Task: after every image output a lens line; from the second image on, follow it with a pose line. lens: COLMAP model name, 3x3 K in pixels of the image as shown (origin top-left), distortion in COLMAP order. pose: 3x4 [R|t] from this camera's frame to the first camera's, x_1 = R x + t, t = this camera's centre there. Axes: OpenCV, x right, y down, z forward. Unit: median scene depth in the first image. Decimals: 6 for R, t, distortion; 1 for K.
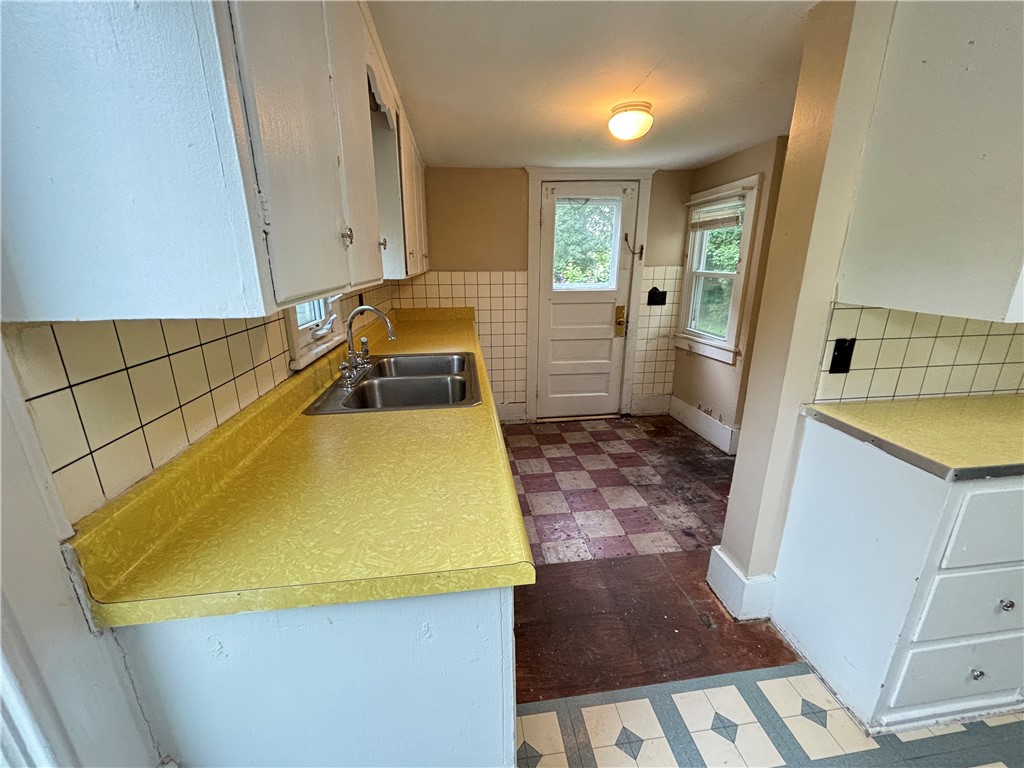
lens RADIAL K [[412.4, 0, 513.1], [0, 412.4, 382.5], [0, 0, 1]] dist [0.000289, -0.000310]
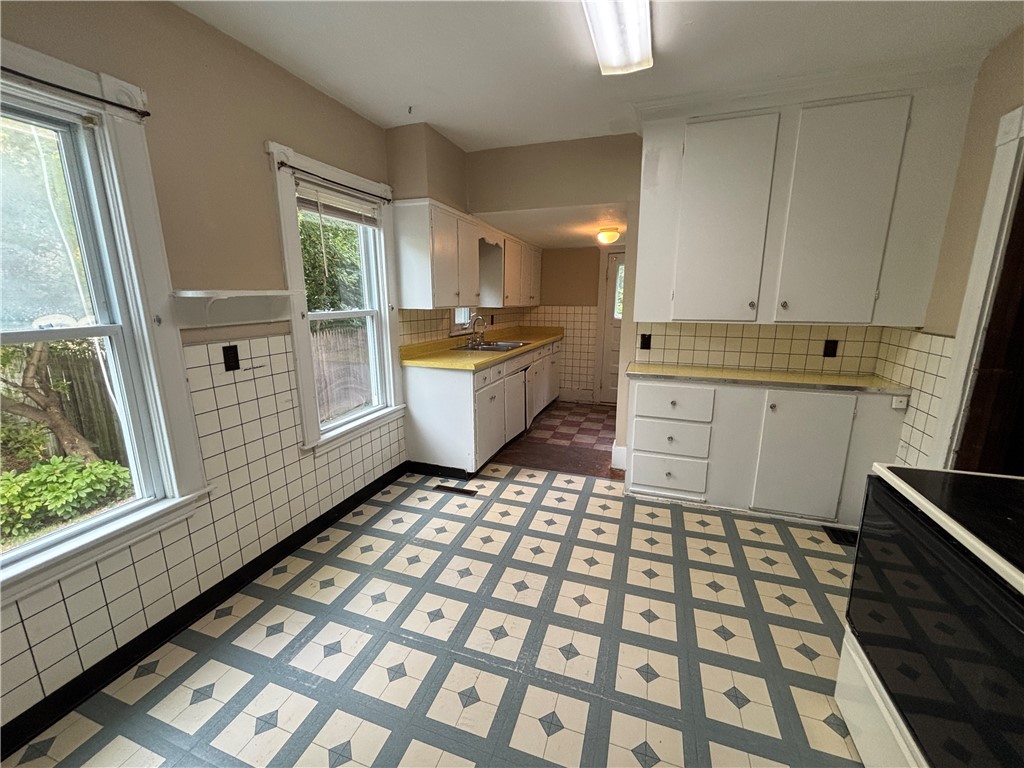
lens RADIAL K [[412.4, 0, 512.2], [0, 412.4, 386.8], [0, 0, 1]] dist [0.000289, -0.000310]
pose [[0.891982, 0.103879, -0.439975, 0.505289], [-0.137579, 0.989454, -0.045309, 0.170430], [0.430628, 0.100947, 0.896866, -0.595001]]
